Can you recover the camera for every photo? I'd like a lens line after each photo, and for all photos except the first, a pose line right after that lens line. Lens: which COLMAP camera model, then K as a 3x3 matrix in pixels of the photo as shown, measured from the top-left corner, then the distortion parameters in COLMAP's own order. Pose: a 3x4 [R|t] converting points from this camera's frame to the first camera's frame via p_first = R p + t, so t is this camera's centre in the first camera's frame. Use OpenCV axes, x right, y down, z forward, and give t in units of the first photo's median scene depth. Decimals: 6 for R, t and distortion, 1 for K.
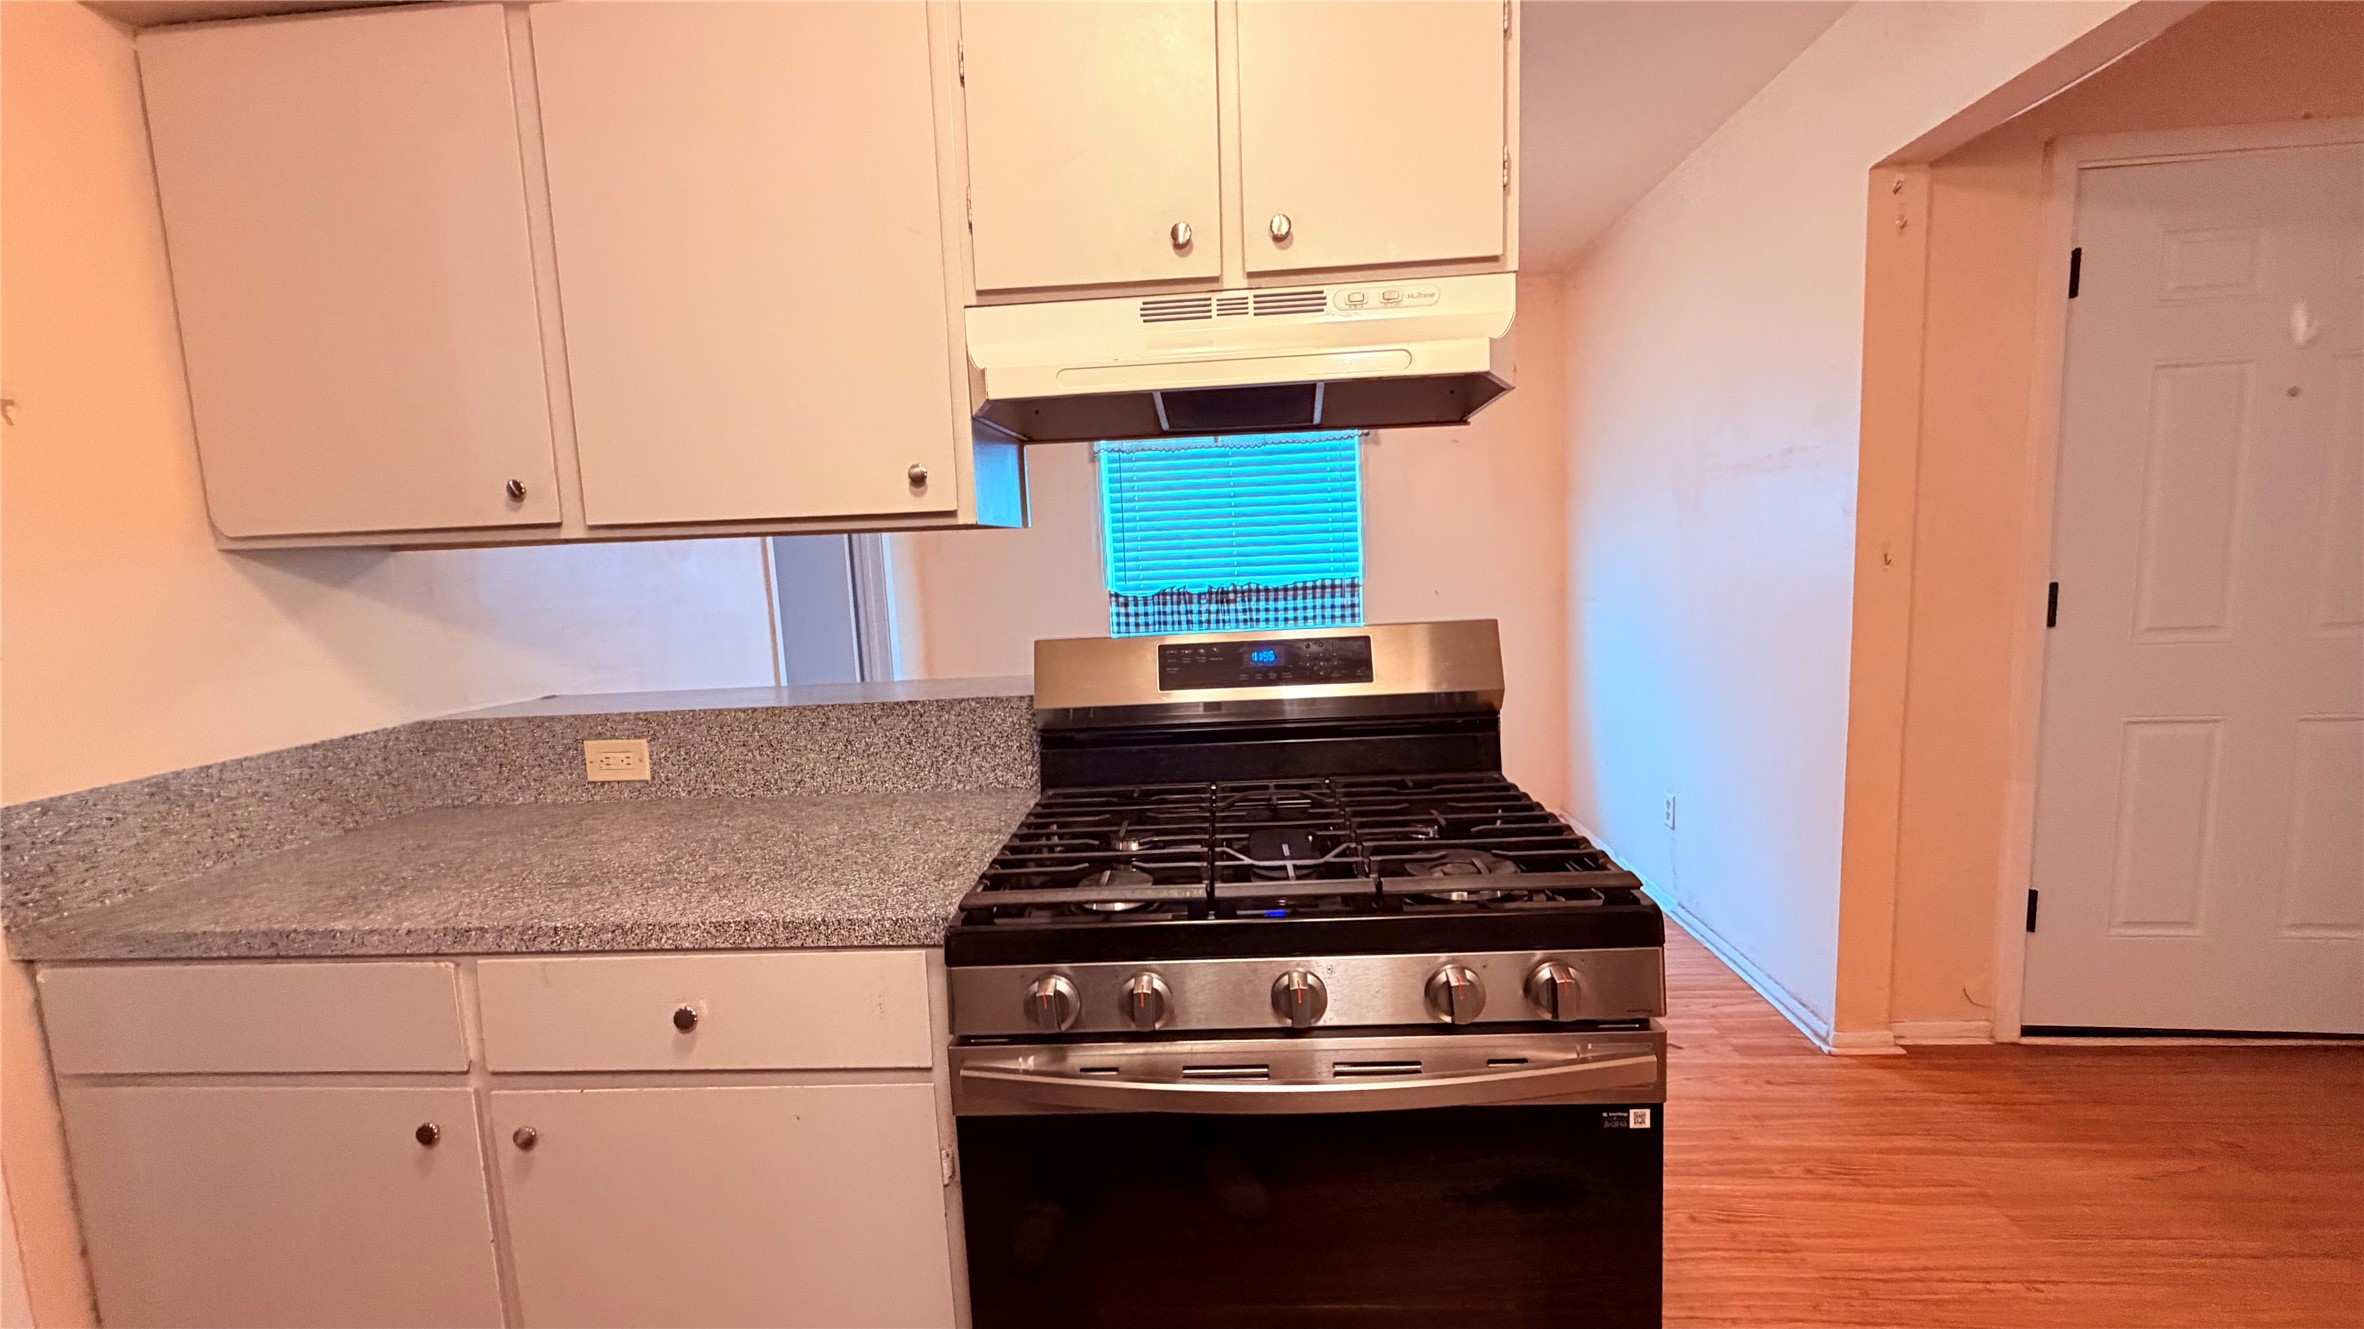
lens RADIAL K [[942.7, 0, 1182.7], [0, 942.7, 665.4], [0, 0, 1]] dist [-0.001045, -0.000119]
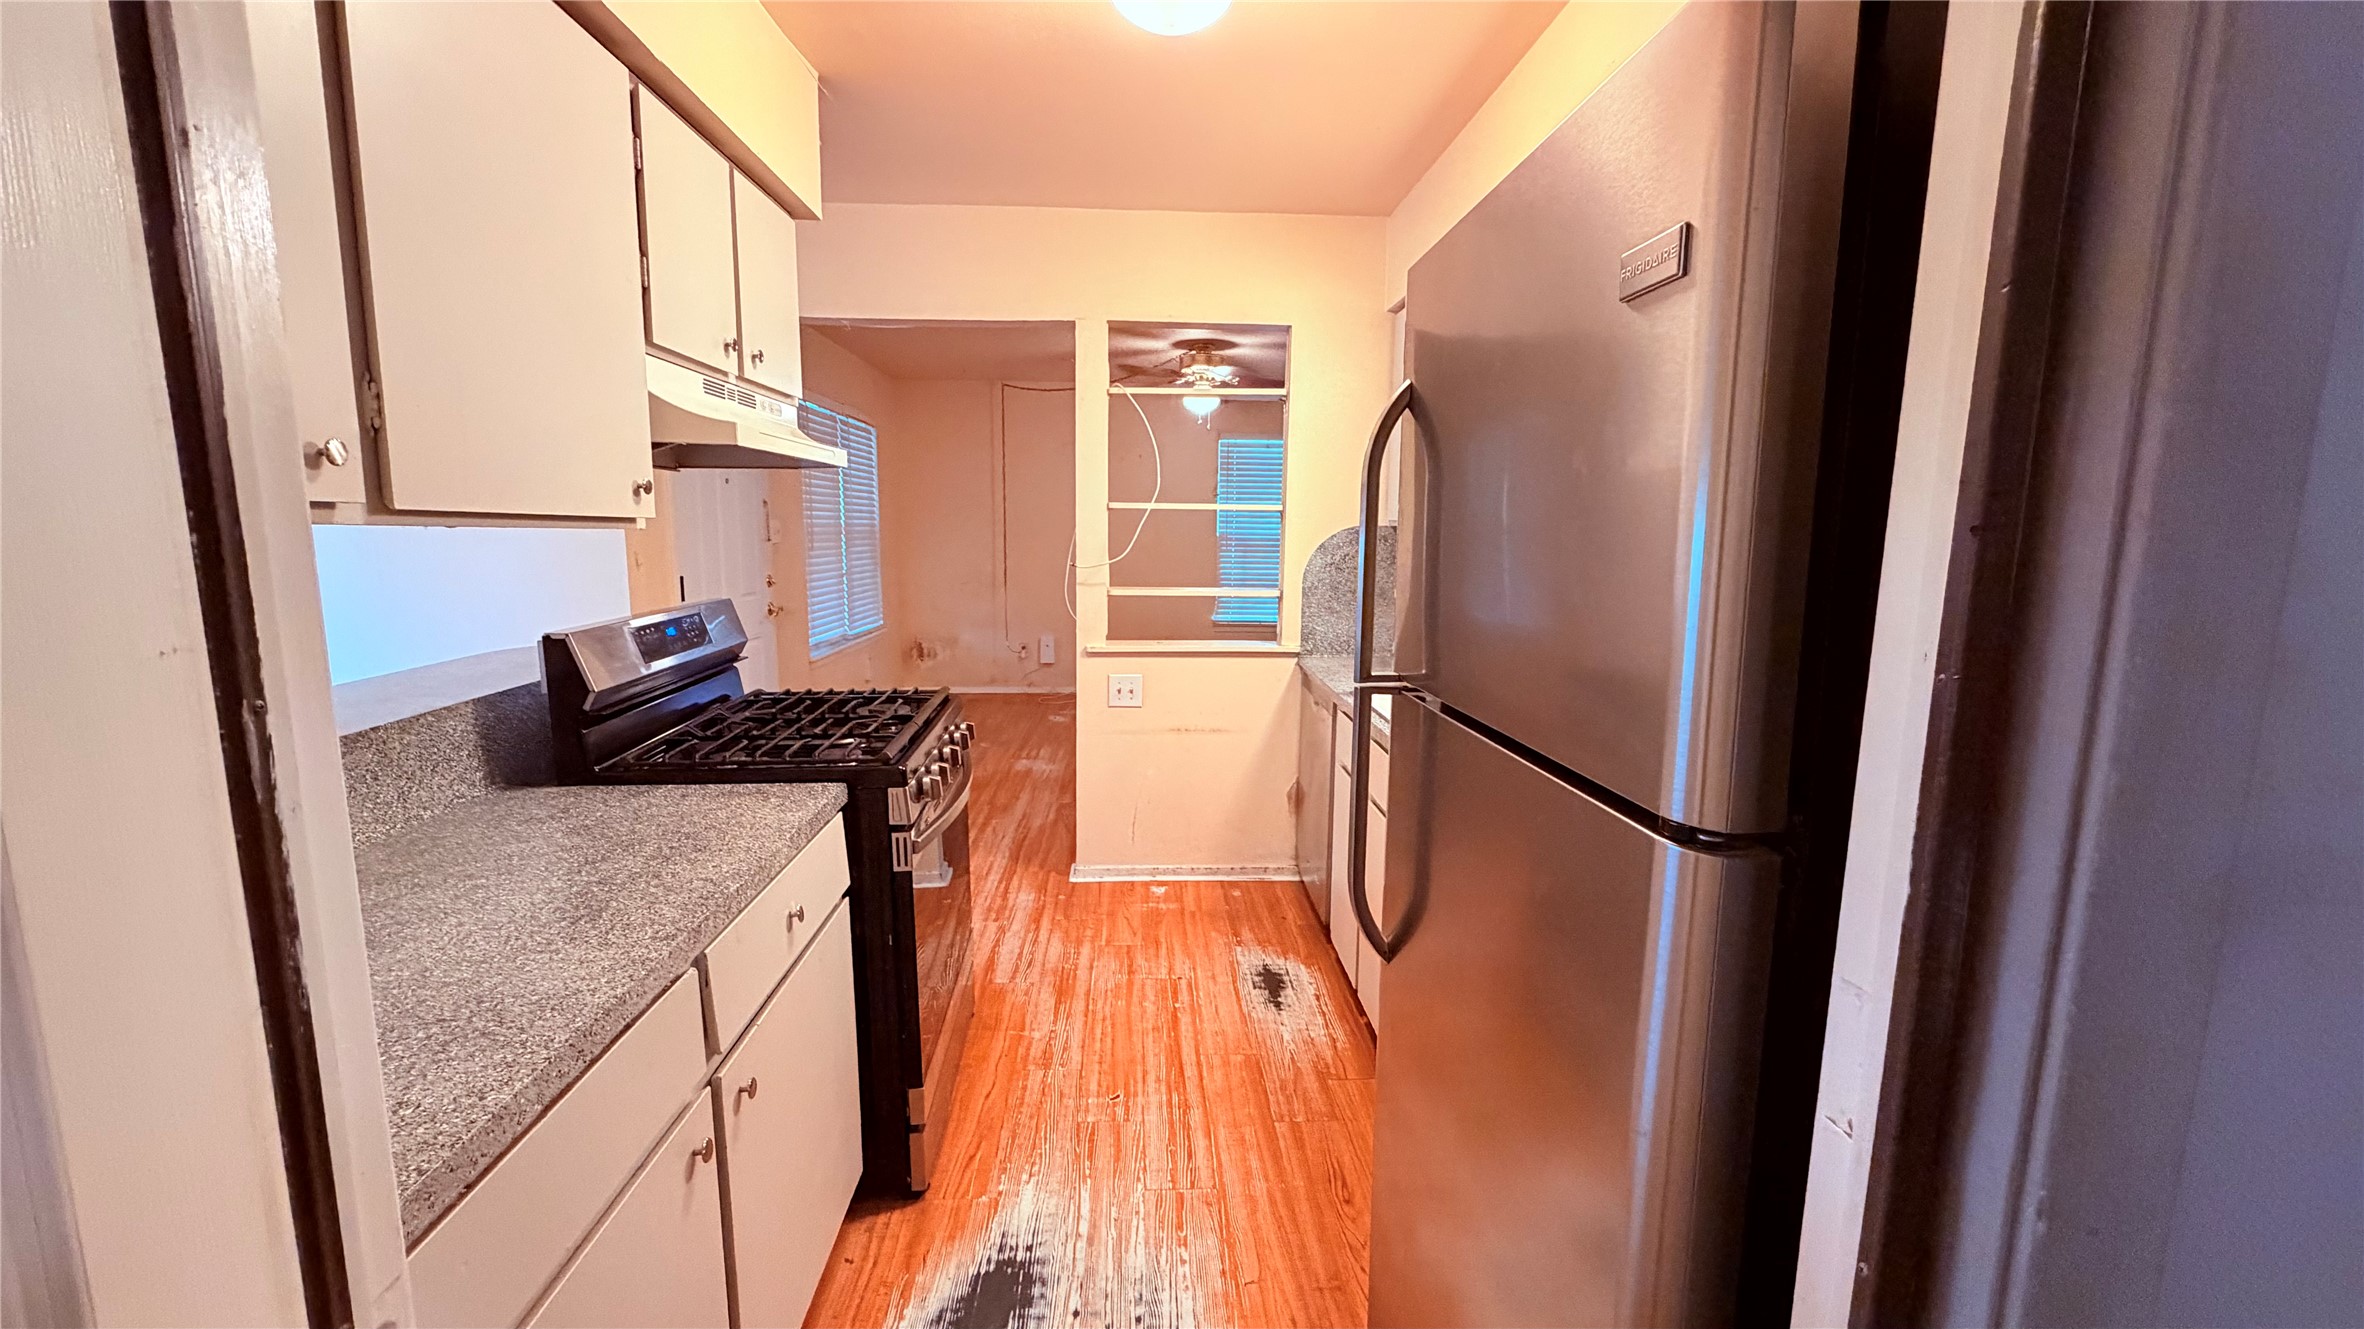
lens RADIAL K [[942.7, 0, 1180.6], [0, 942.7, 664.4], [0, 0, 1]] dist [-0.001045, -0.000119]
pose [[-0.116898, -0.106093, 0.987461, -1.194734], [0.107341, 0.987104, 0.118762, -0.040540], [-0.987326, 0.119878, -0.104003, 0.373109]]
